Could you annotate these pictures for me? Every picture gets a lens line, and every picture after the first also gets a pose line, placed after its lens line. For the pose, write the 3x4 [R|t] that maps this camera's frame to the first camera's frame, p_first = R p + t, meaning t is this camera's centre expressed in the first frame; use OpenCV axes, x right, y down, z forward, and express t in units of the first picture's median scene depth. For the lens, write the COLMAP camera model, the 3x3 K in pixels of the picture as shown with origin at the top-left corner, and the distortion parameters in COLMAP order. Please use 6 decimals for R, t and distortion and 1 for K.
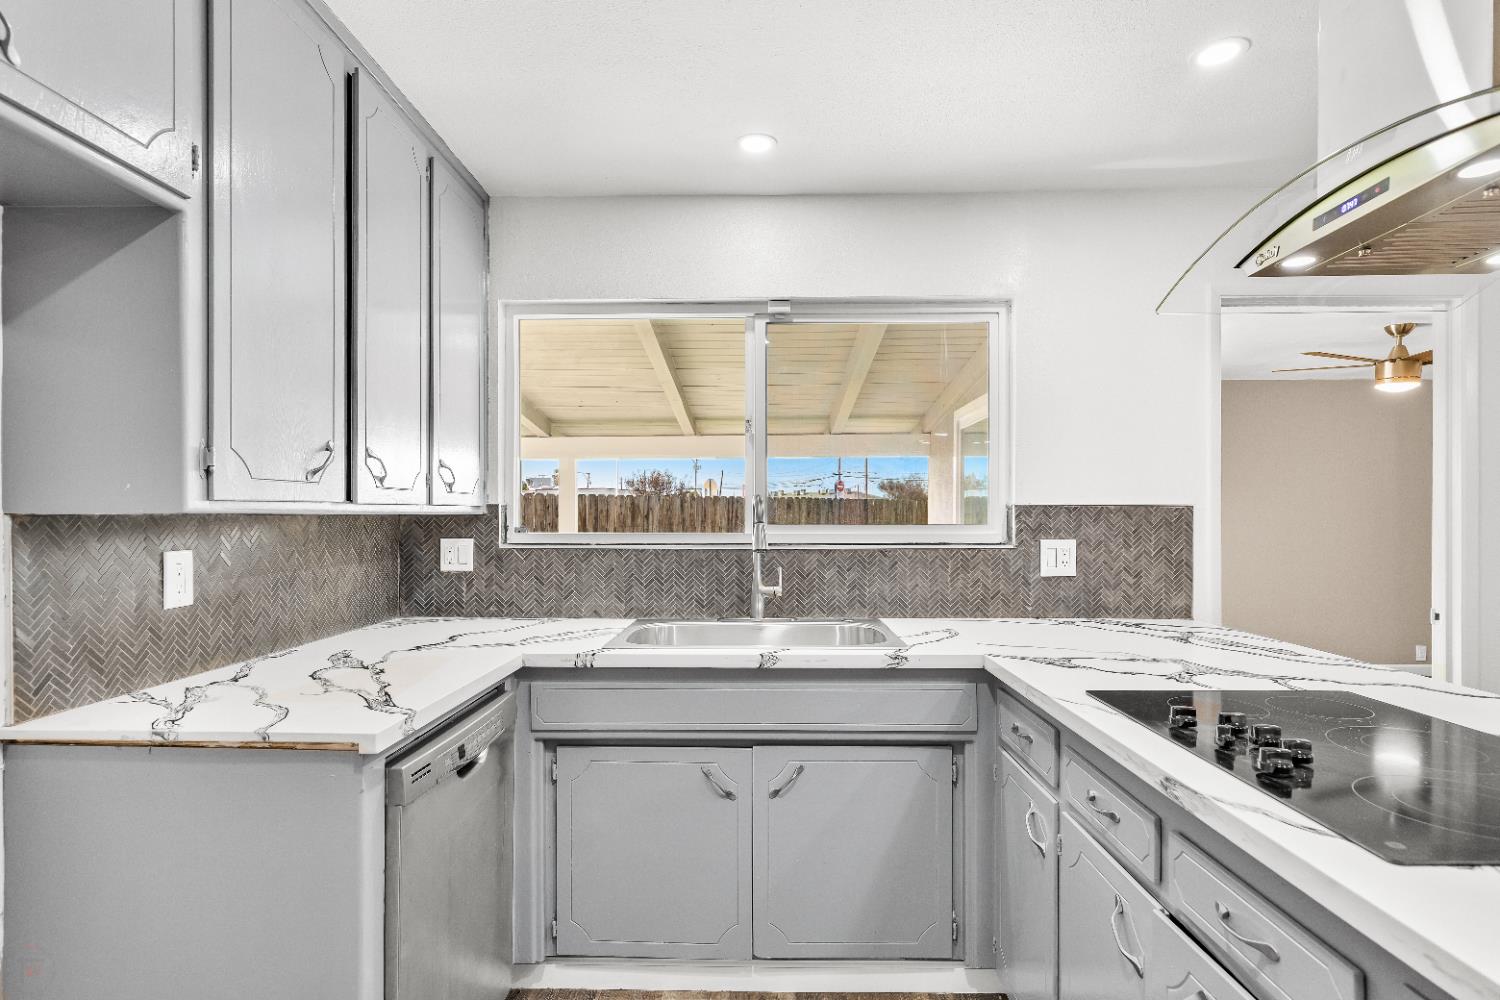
lens RADIAL K [[757.3, 0, 753.4], [0, 757.3, 516.0], [0, 0, 1]] dist [-0.000839, -0.000080]
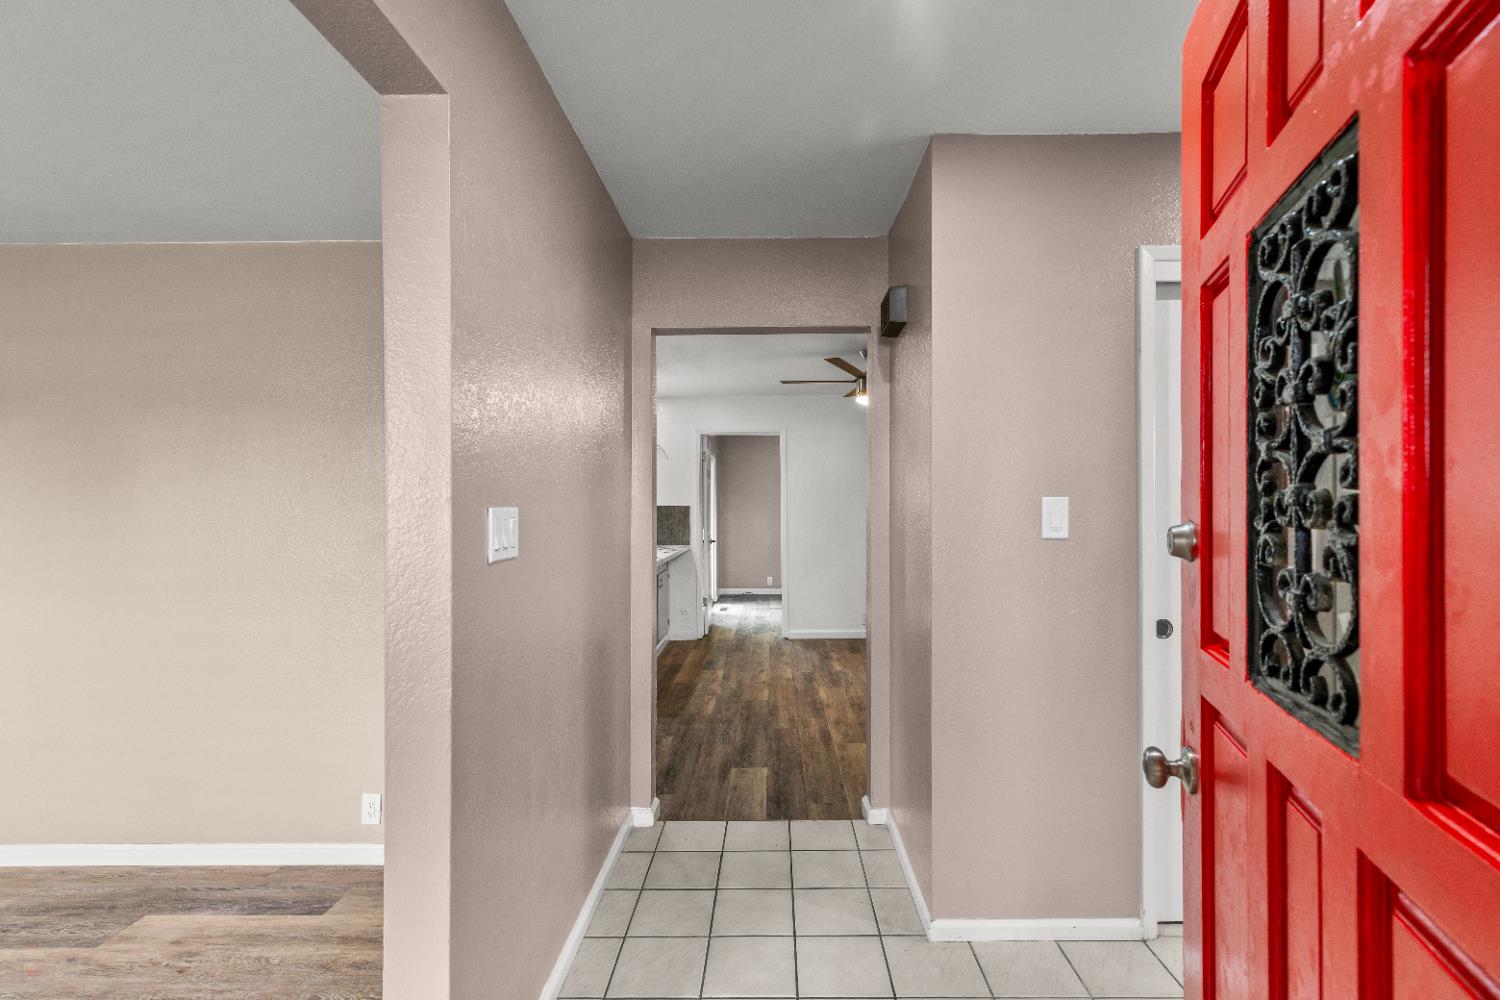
lens RADIAL K [[686.8, 0, 750.8], [0, 686.8, 509.5], [0, 0, 1]] dist [0.008425, -0.000104]
pose [[0.999857, -0.009161, -0.014228, 0.850726], [0.009181, 0.999957, 0.001320, -0.002351], [0.014215, -0.001451, 0.999898, -1.621397]]
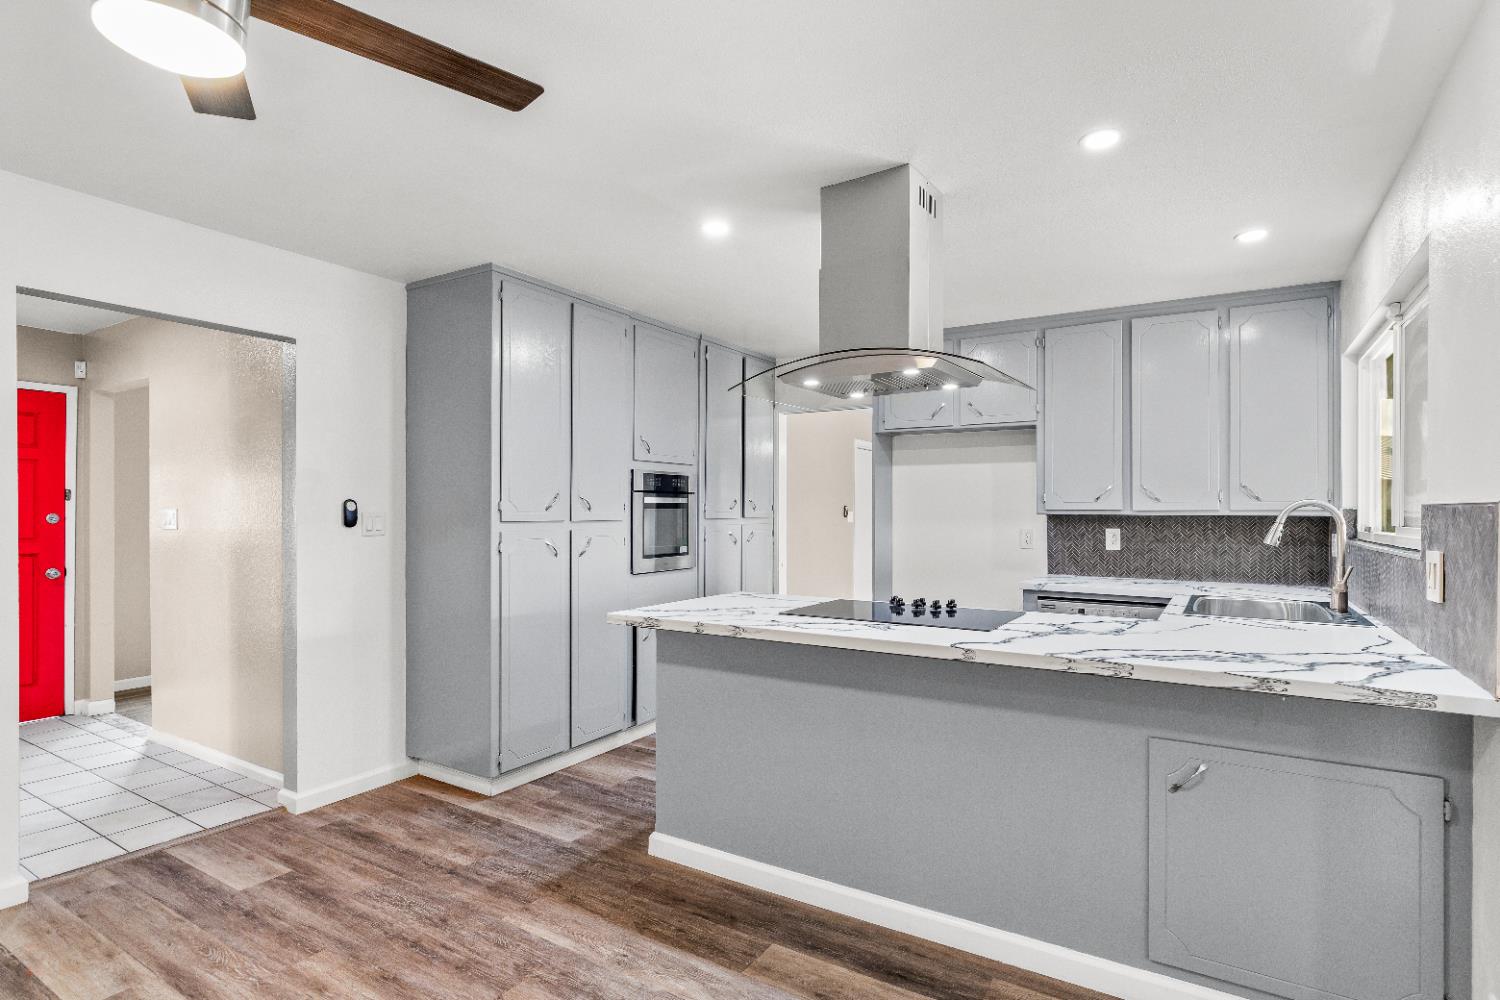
lens RADIAL K [[761.9, 0, 753.5], [0, 761.9, 508.4], [0, 0, 1]] dist [-0.004078, -0.000128]
pose [[-0.513550, -0.007269, -0.858029, 1.372961], [-0.007065, 0.999966, -0.004243, -0.003045], [0.858031, 0.003883, -0.513584, 0.808577]]
